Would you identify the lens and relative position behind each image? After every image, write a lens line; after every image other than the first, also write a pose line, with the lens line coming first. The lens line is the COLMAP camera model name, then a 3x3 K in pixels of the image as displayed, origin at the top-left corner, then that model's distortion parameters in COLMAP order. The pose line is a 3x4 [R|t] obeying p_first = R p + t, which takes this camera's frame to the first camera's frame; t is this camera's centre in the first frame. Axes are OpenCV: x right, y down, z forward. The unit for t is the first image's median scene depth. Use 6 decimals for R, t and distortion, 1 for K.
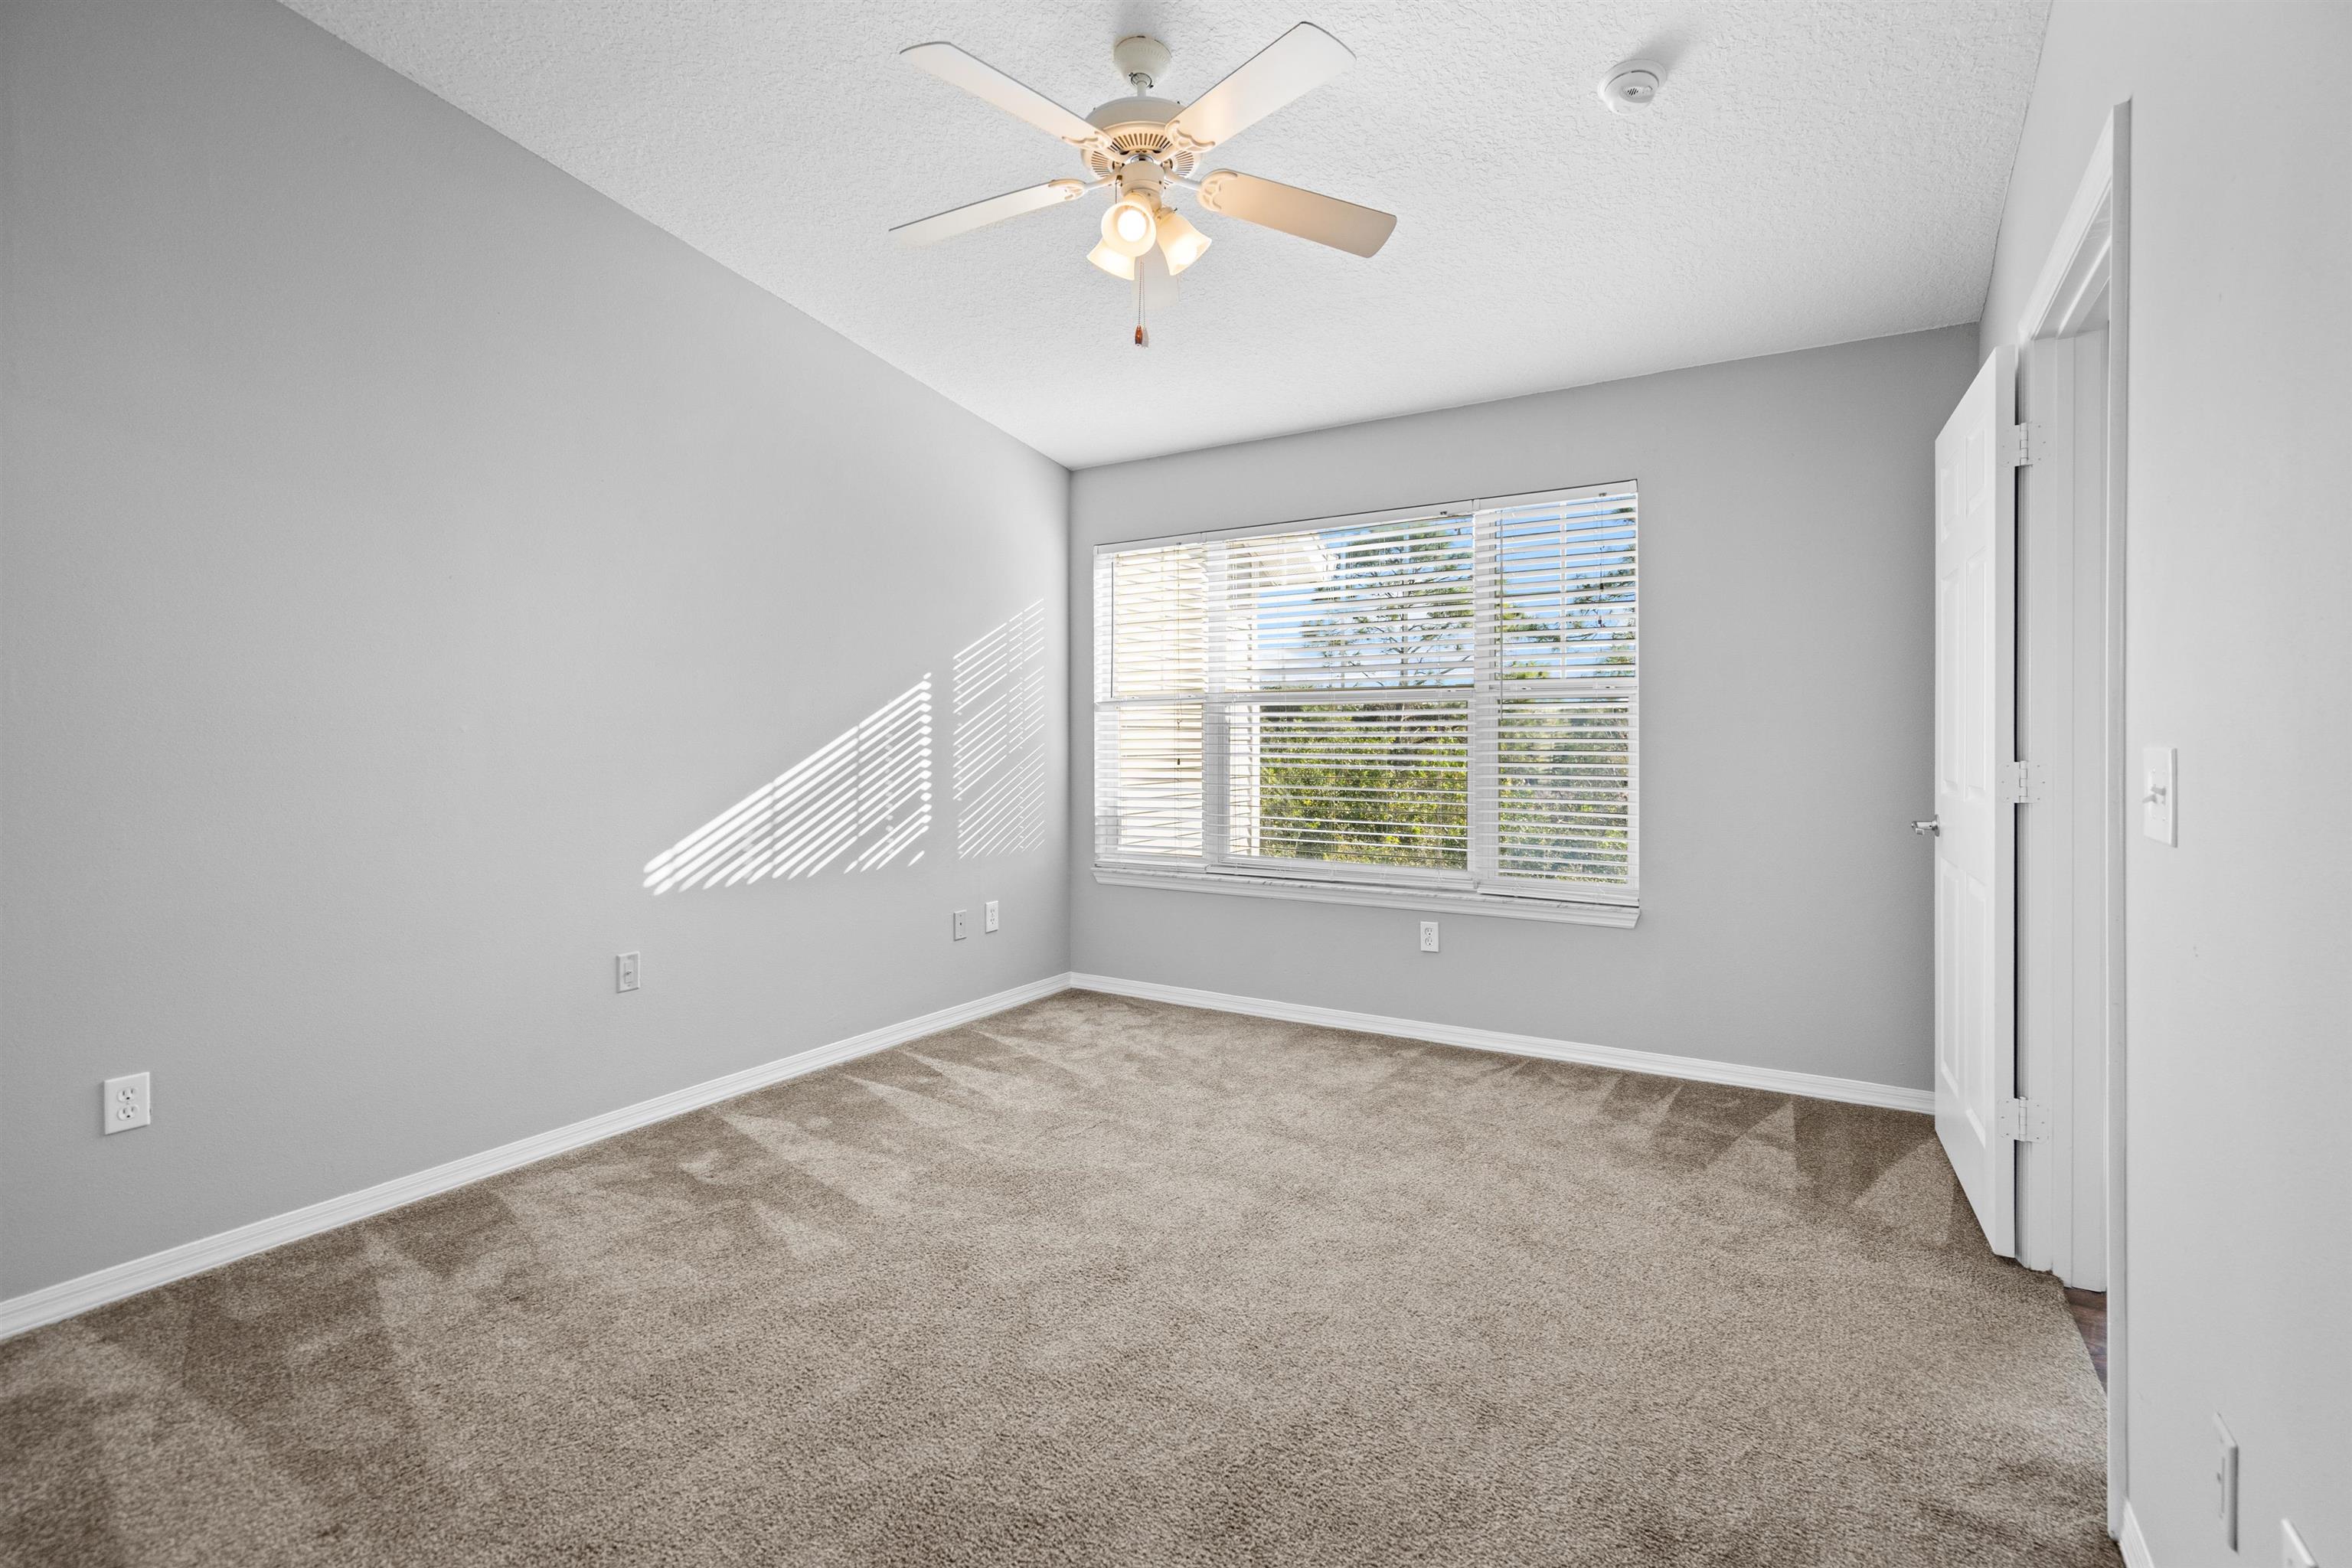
lens RADIAL K [[1073.4, 0, 1177.5], [0, 1073.4, 737.9], [0, 0, 1]] dist [-0.012242, 0.000243]
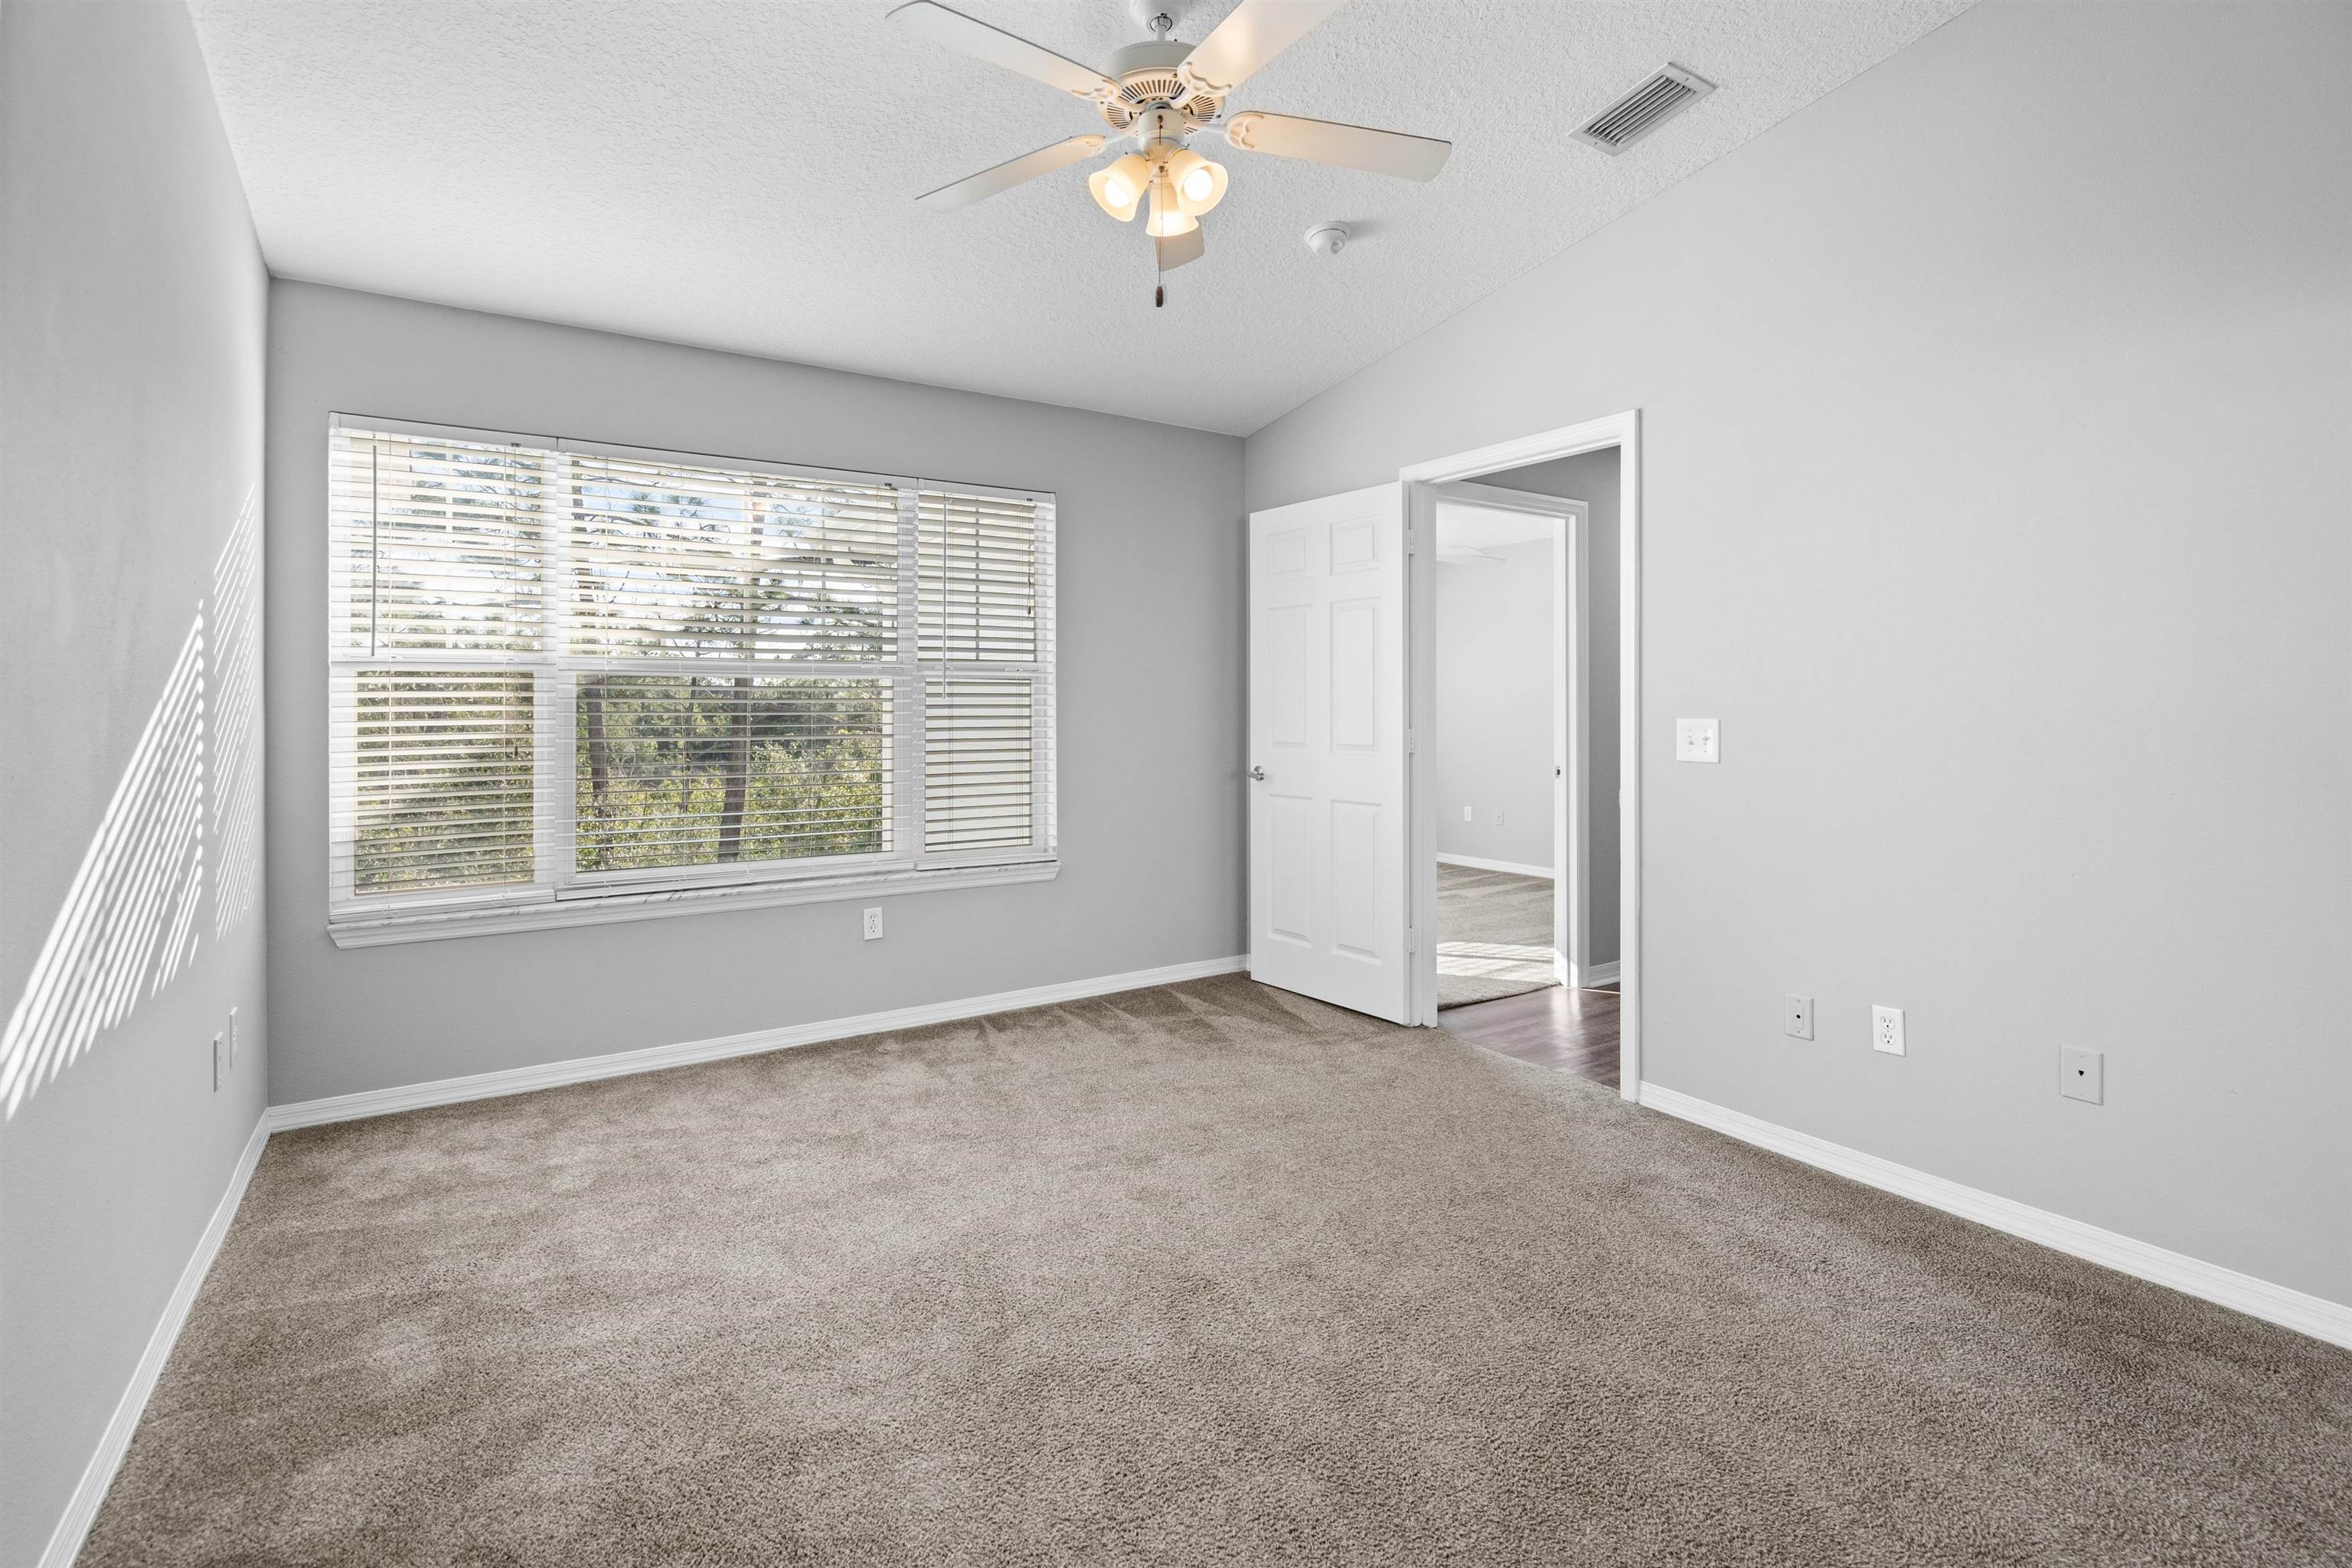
lens RADIAL K [[1086.9, 0, 1176.0], [0, 1086.9, 709.6], [0, 0, 1]] dist [0.002388, 0.000261]
pose [[0.421980, 0.001032, 0.906604, -0.635931], [-0.003118, 0.999995, 0.000313, -0.009096], [-0.906600, -0.002959, 0.421981, 0.407044]]
